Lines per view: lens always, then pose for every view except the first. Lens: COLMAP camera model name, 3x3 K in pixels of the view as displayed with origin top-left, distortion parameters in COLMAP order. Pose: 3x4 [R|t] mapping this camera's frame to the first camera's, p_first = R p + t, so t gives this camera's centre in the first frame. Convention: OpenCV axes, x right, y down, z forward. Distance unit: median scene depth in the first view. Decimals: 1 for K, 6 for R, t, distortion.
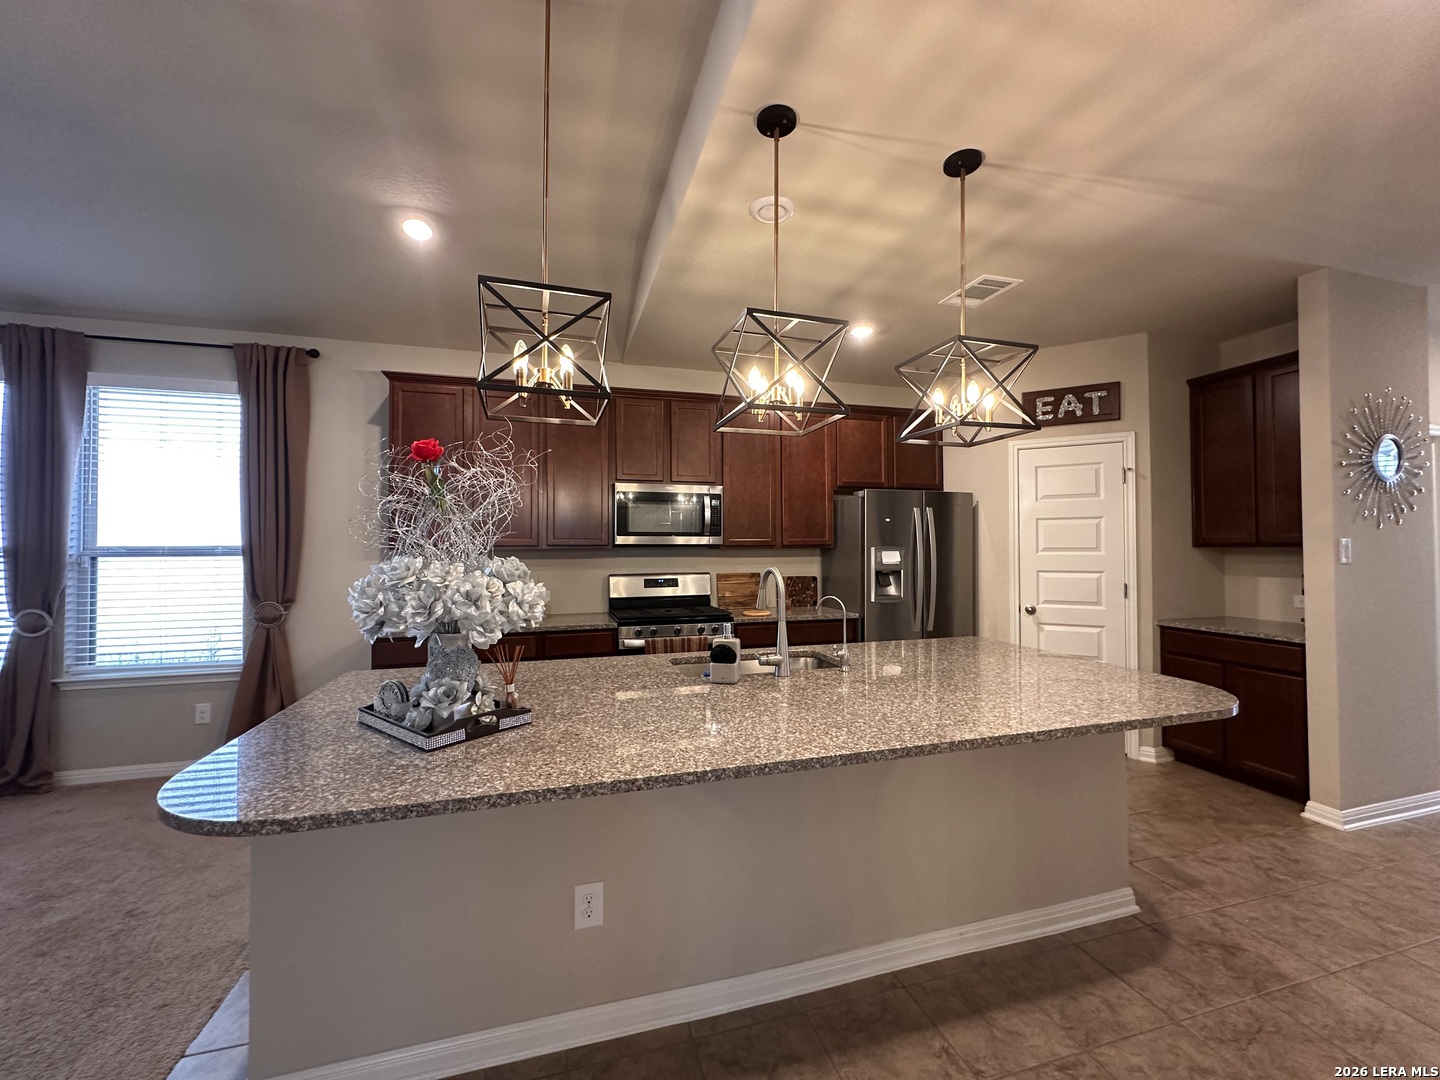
lens RADIAL K [[575.3, 0, 715.6], [0, 575.3, 540.3], [0, 0, 1]] dist [-0.001968, 0.000565]
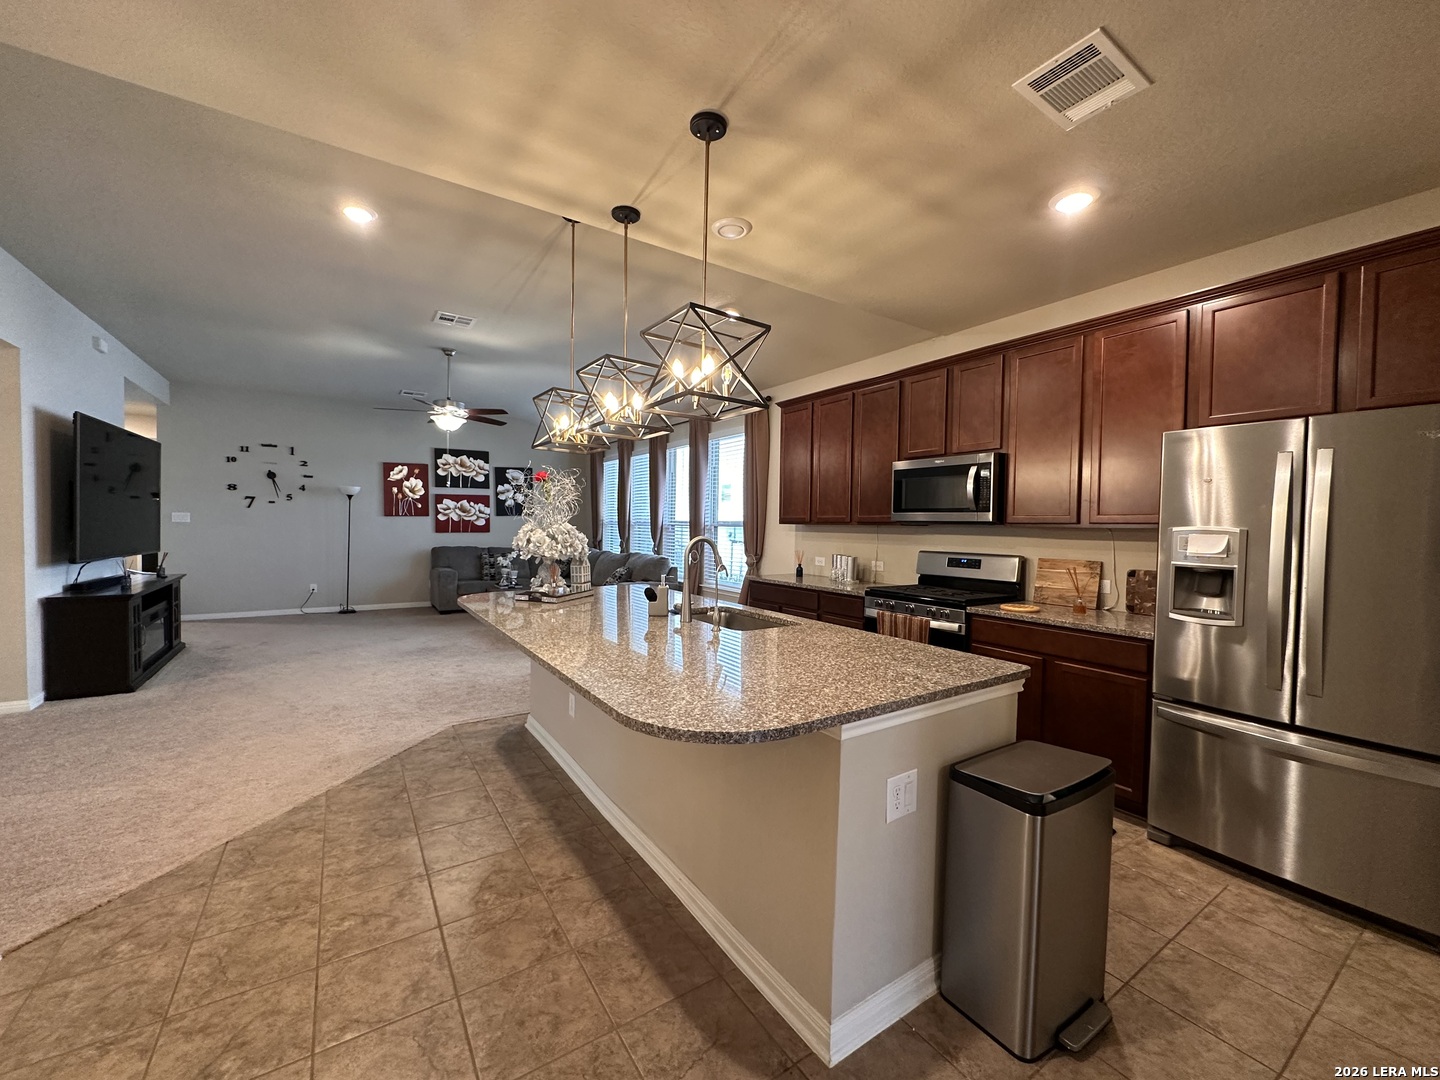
lens RADIAL K [[575.3, 0, 715.6], [0, 575.3, 540.3], [0, 0, 1]] dist [-0.001968, 0.000565]
pose [[0.292344, 0.035060, -0.955670, 0.785310], [-0.002122, 0.999349, 0.036013, 0.005769], [0.956311, -0.008501, 0.292228, 0.405889]]
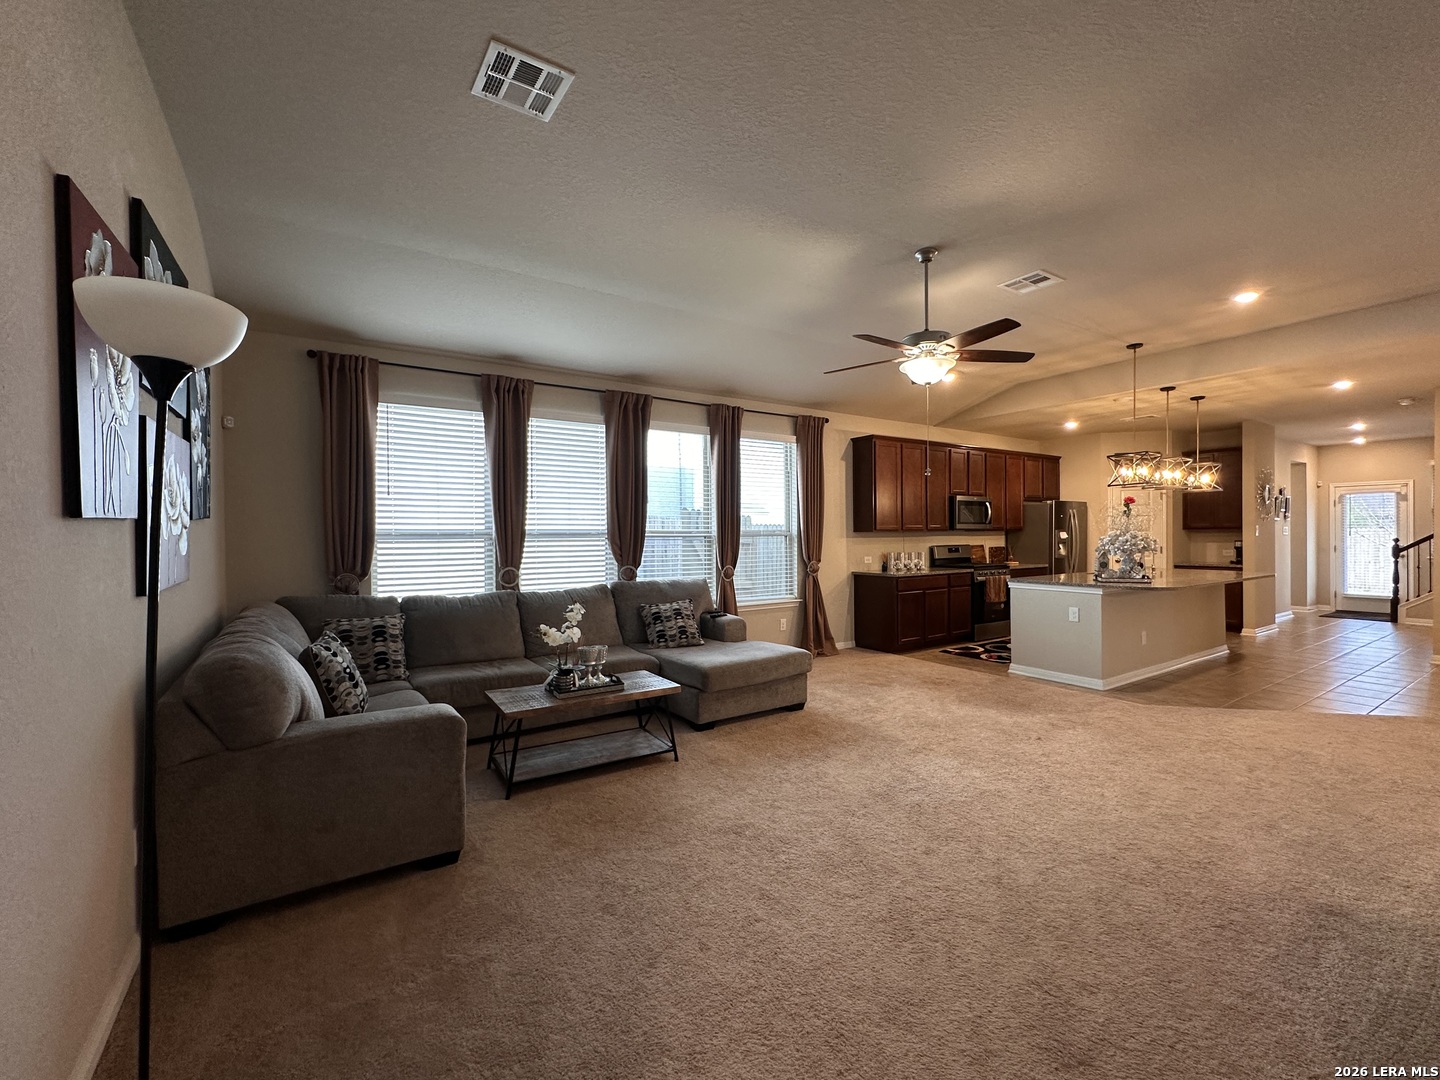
lens RADIAL K [[625.5, 0, 719.4], [0, 625.5, 531.7], [0, 0, 1]] dist [0.000860, -0.000040]
pose [[0.951594, -0.001932, 0.307353, -1.630597], [-0.001372, 0.999944, 0.010533, -0.003582], [-0.307356, -0.010445, 0.951537, -0.743638]]
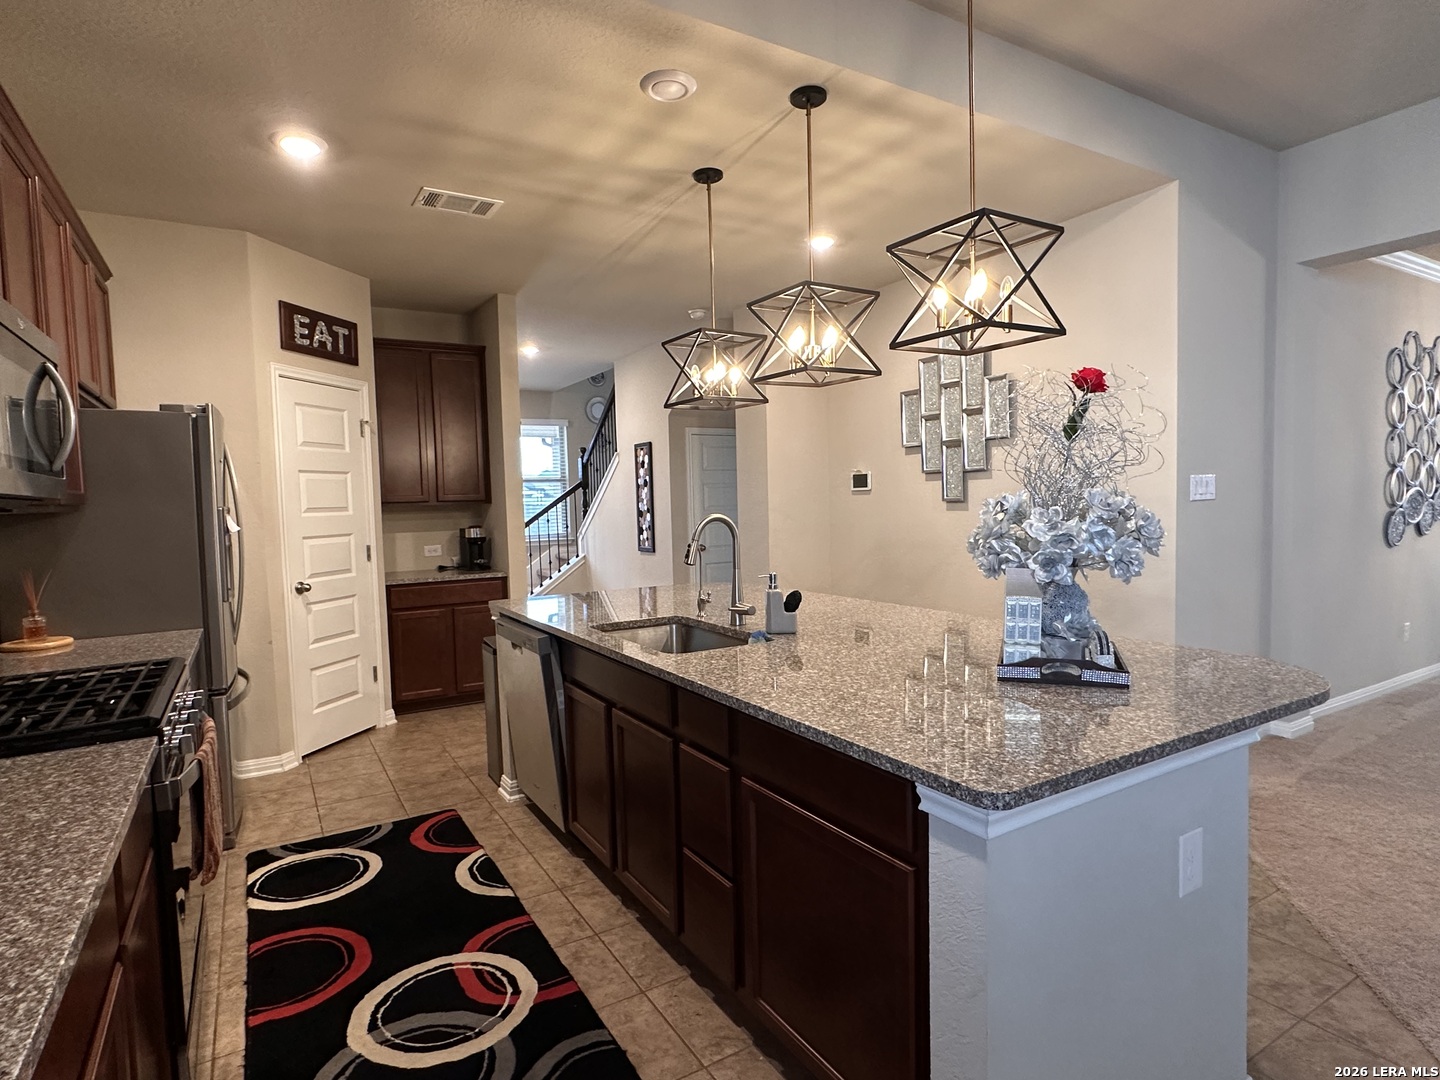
lens RADIAL K [[775.0, 0, 715.1], [0, 775.0, 544.1], [0, 0, 1]] dist [-0.002004, 0.000386]
pose [[-0.256757, -0.045296, 0.965414, -0.663218], [0.014154, 0.998618, 0.050618, 0.018463], [-0.966372, 0.026661, -0.255761, 0.802195]]
